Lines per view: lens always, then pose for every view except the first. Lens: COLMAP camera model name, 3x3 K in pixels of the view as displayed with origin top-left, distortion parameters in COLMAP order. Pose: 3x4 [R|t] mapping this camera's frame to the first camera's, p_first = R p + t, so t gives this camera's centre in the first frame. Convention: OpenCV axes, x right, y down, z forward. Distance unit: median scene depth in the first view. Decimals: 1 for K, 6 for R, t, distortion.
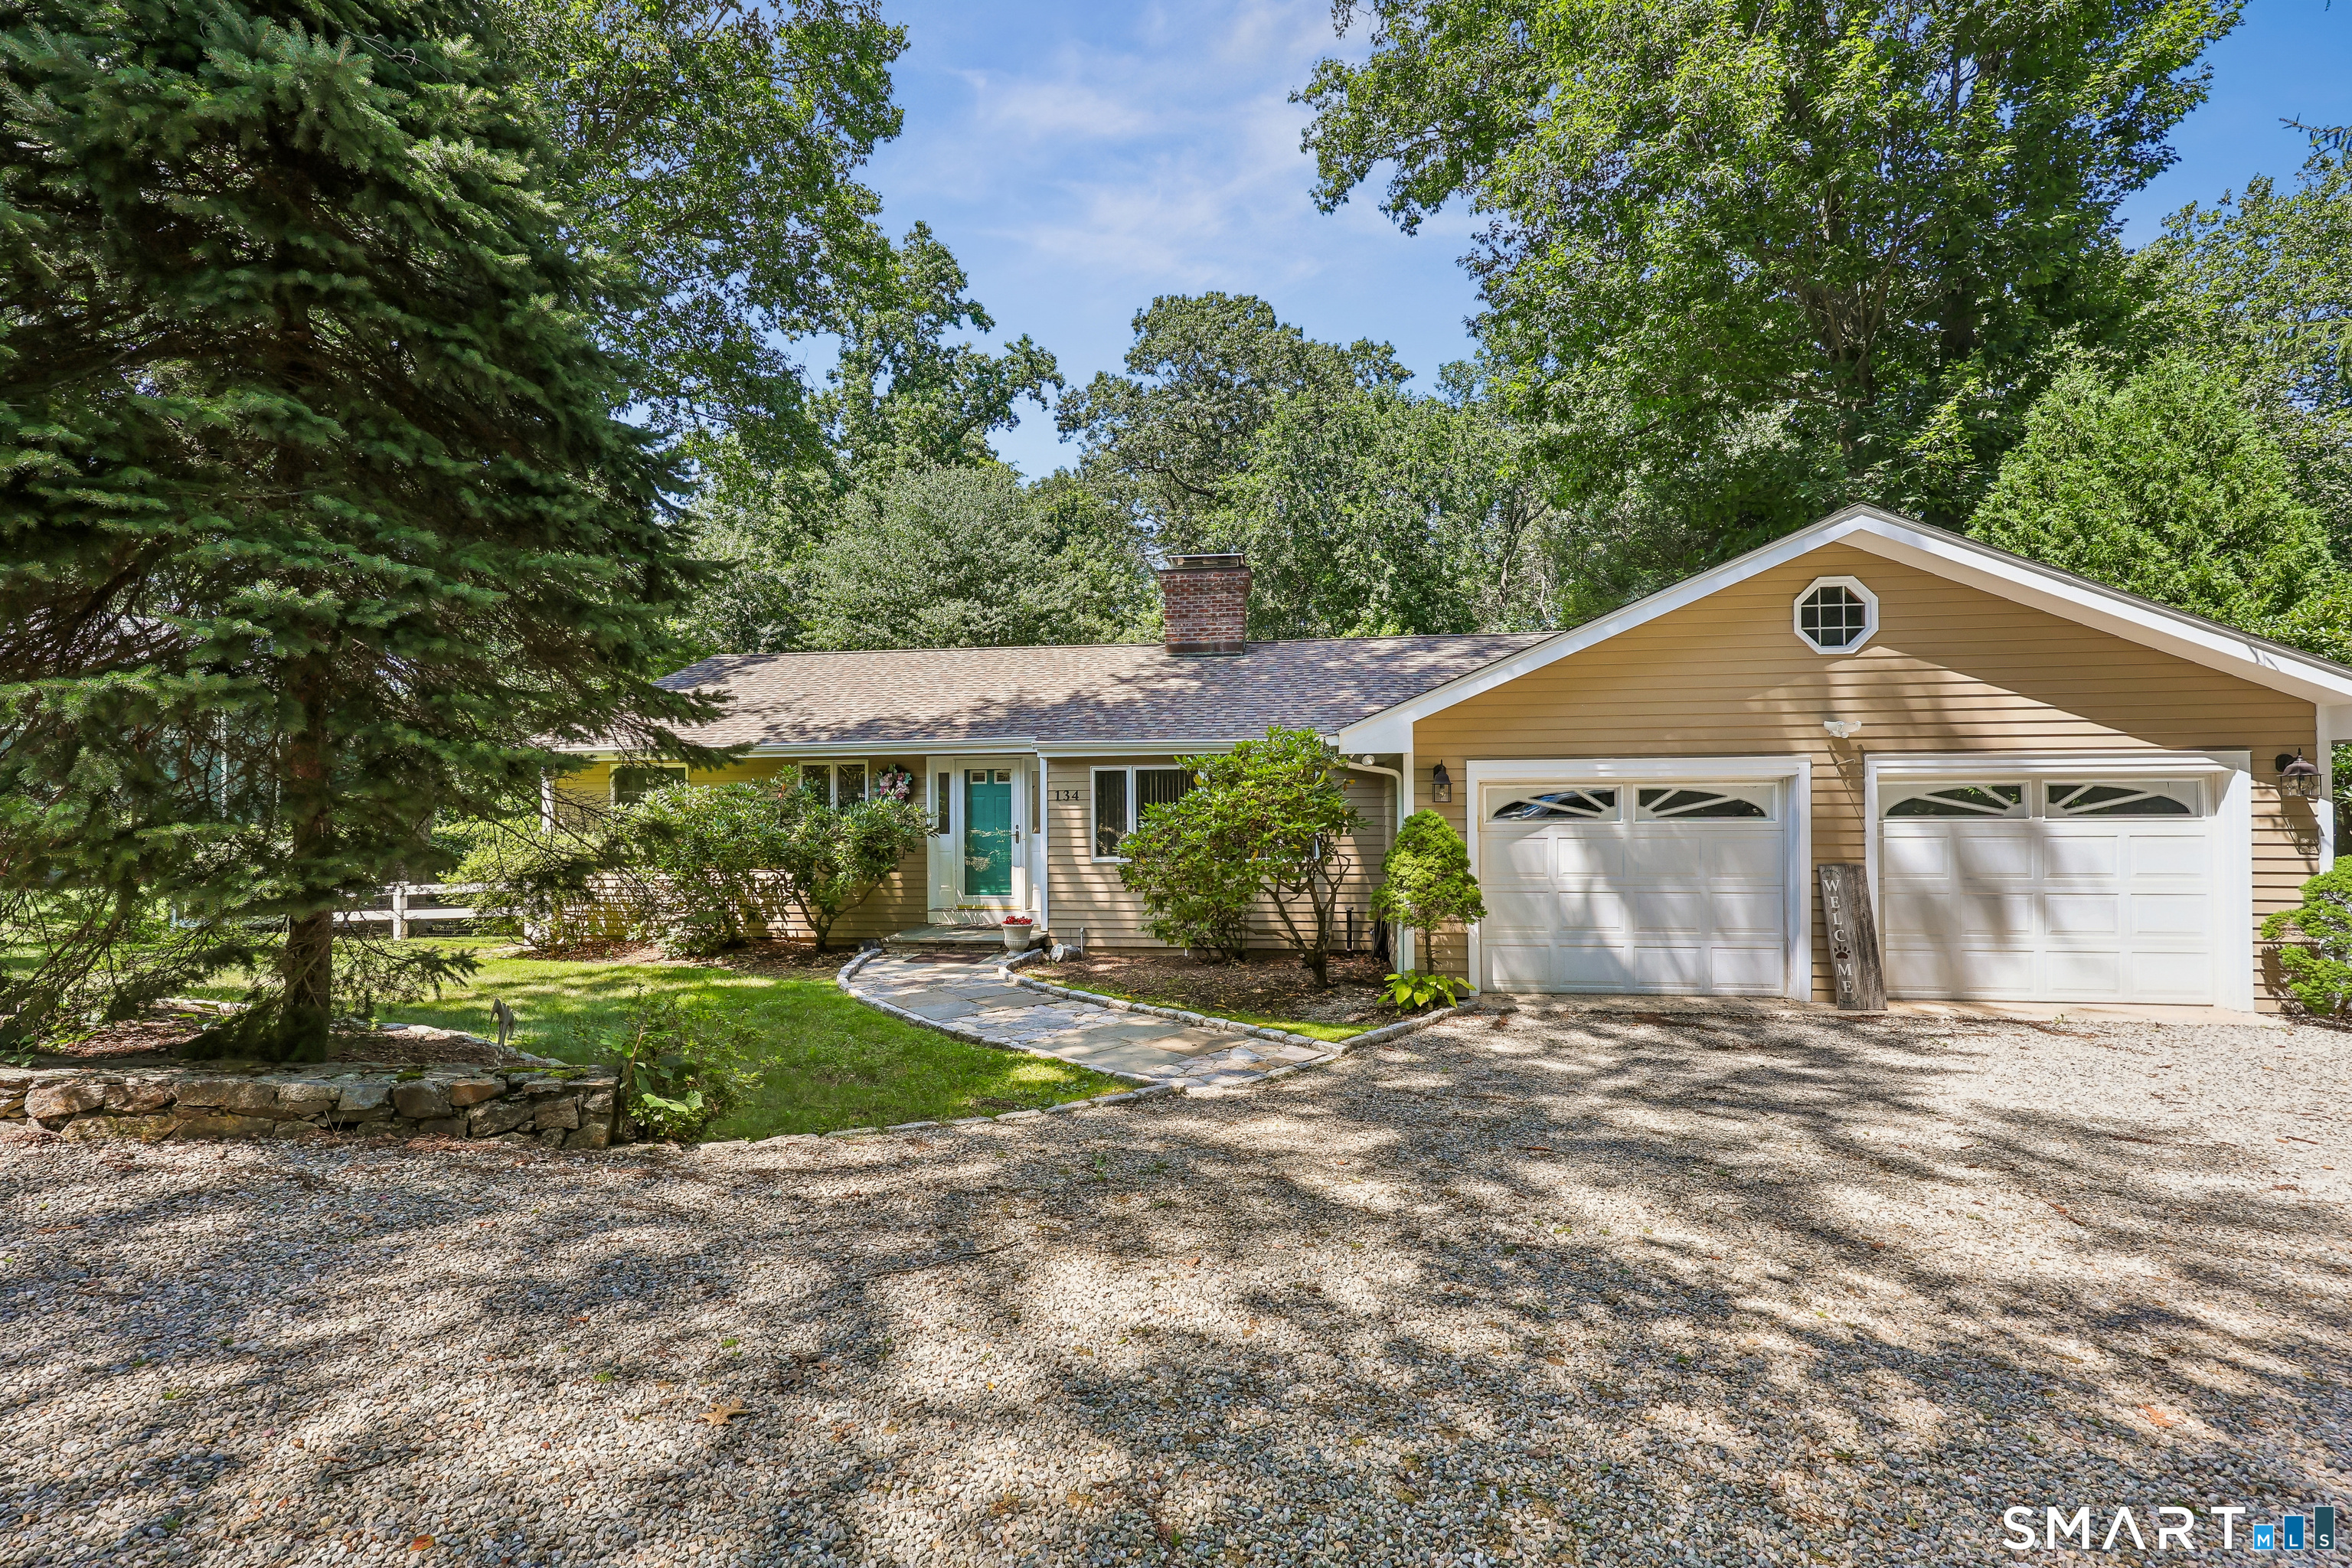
lens RADIAL K [[954.2, 0, 1167.8], [0, 954.2, 796.1], [0, 0, 1]] dist [-0.000844, 0.000849]
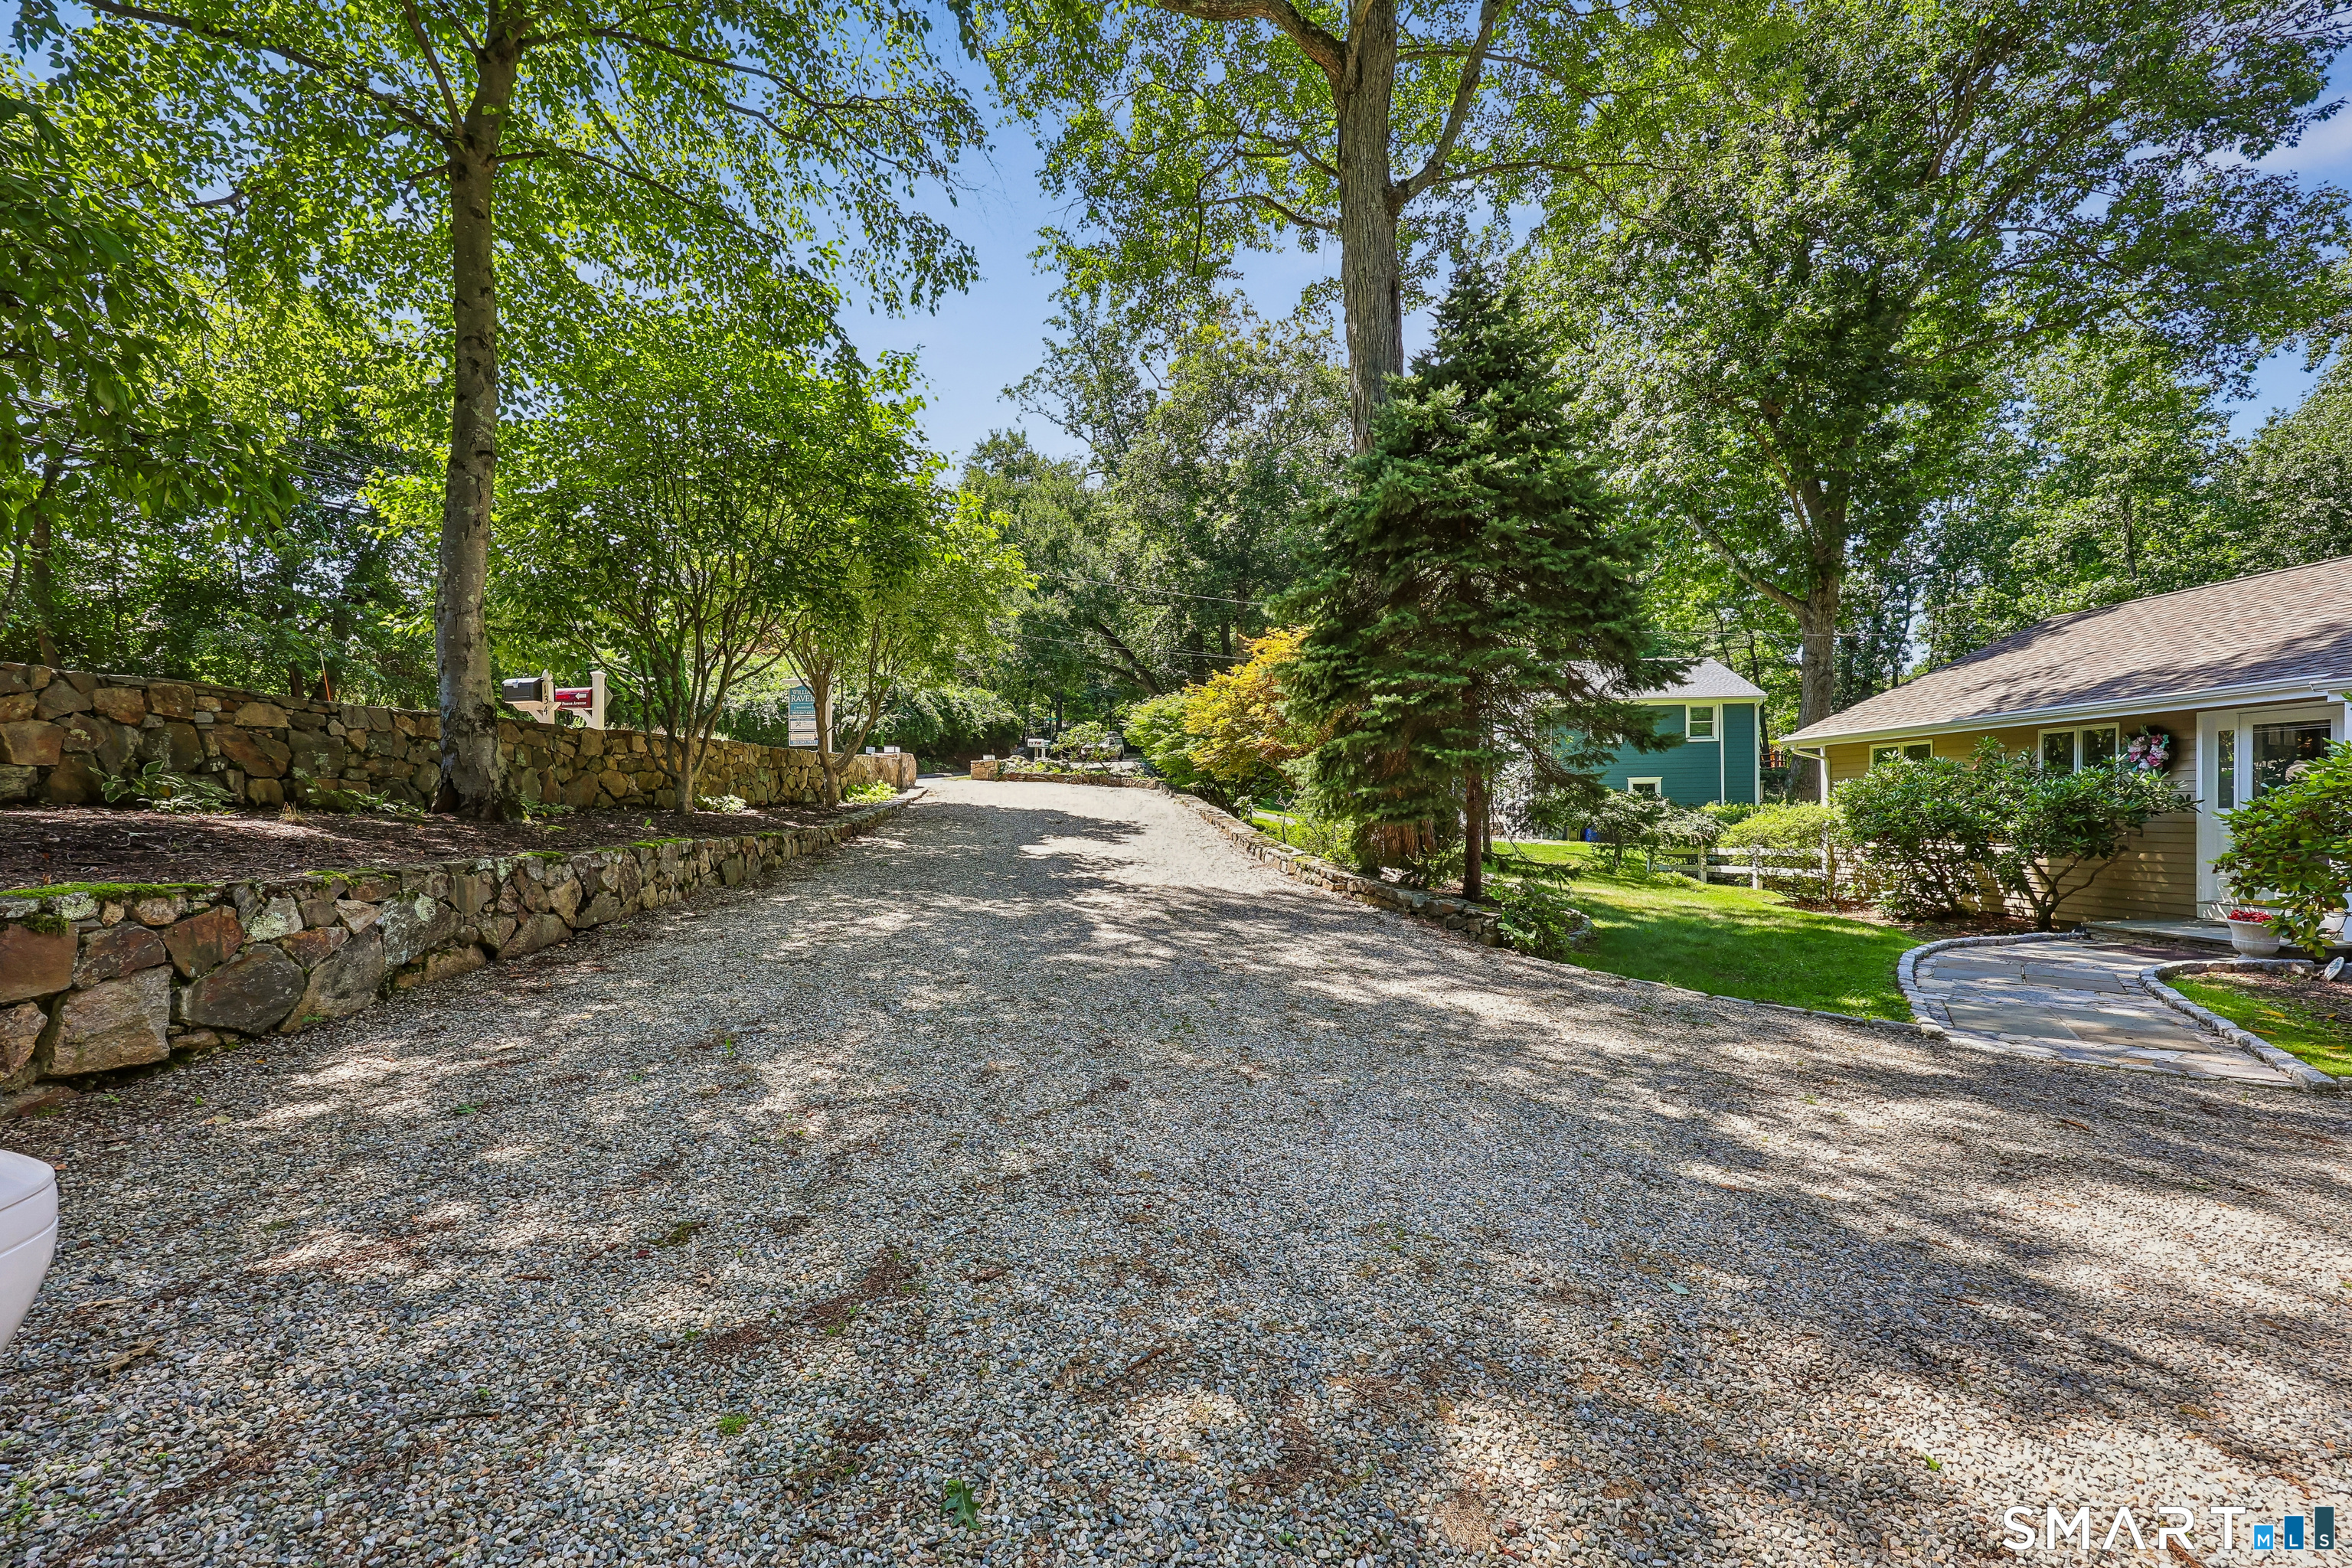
lens RADIAL K [[954.2, 0, 1160.1], [0, 954.2, 809.4], [0, 0, 1]] dist [-0.000844, 0.000849]
pose [[0.168362, 0.005092, -0.985712, 0.481367], [0.021952, 0.999719, 0.008914, 0.017139], [0.985481, -0.023139, 0.168203, -0.008353]]
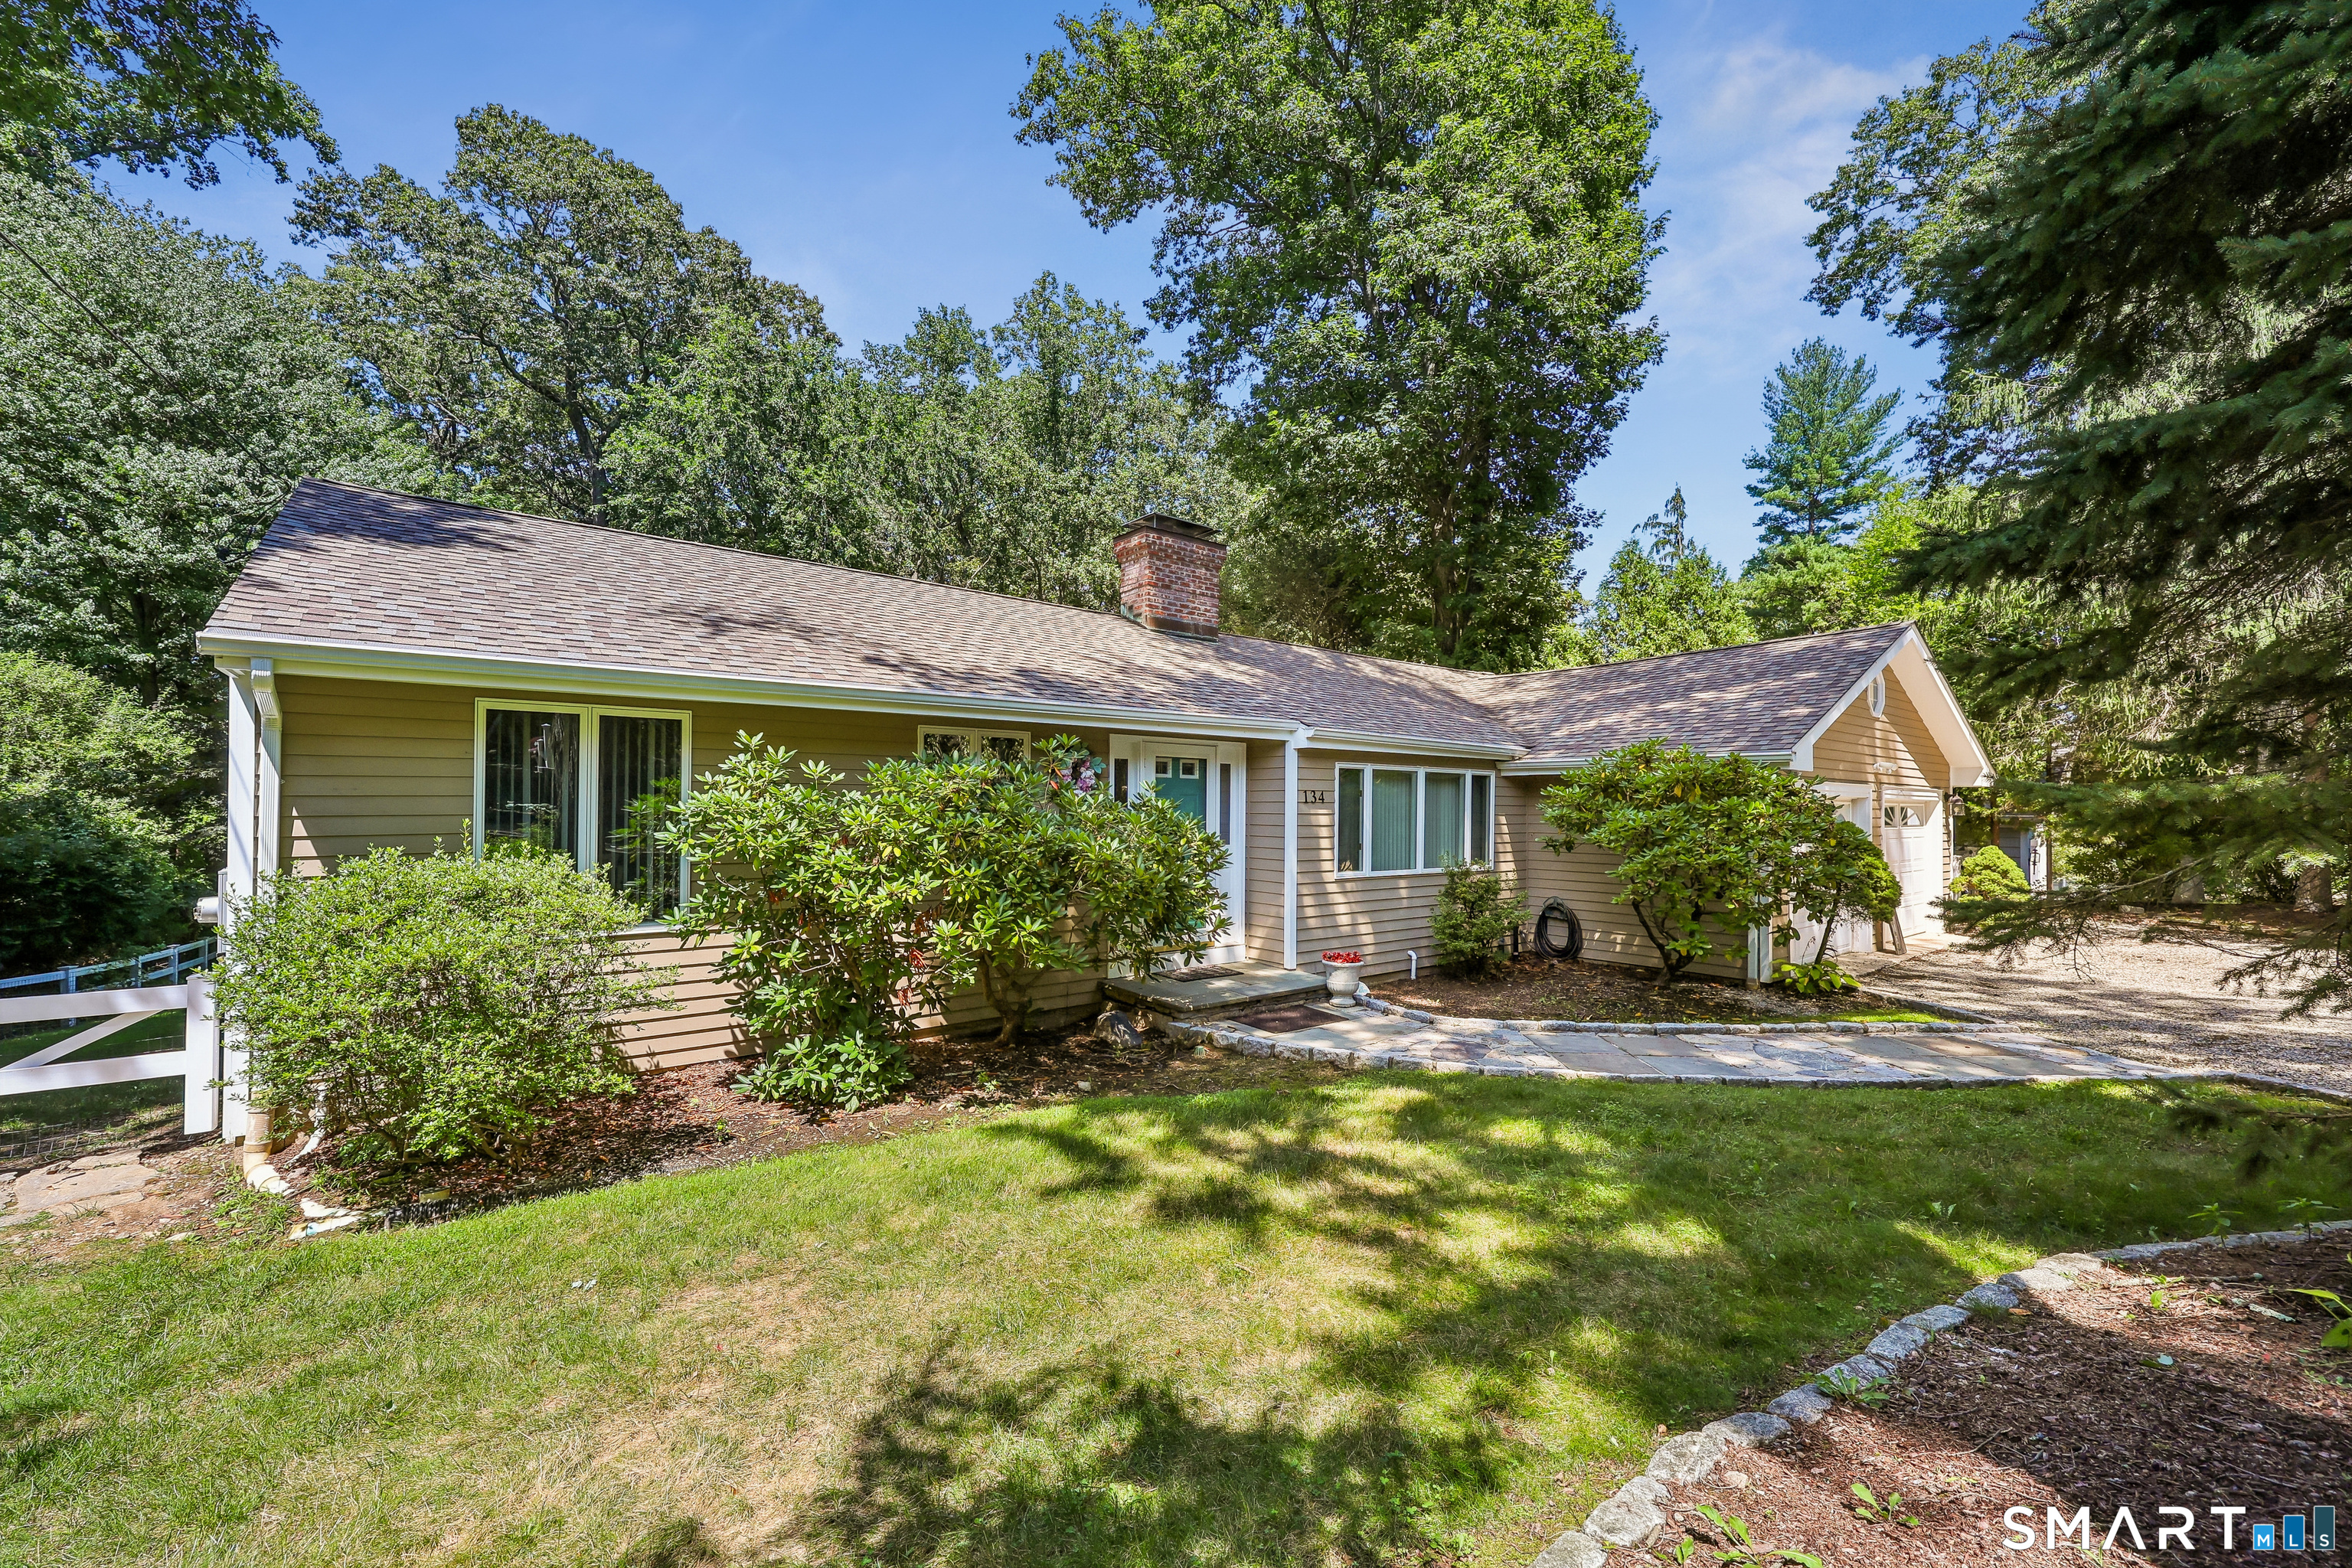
lens RADIAL K [[954.2, 0, 1170.7], [0, 954.2, 787.7], [0, 0, 1]] dist [-0.000844, 0.000849]
pose [[0.673452, 0.026706, 0.738749, -0.872623], [-0.017629, 0.999643, -0.020067, 0.011401], [-0.739021, 0.000490, 0.673682, 0.613759]]
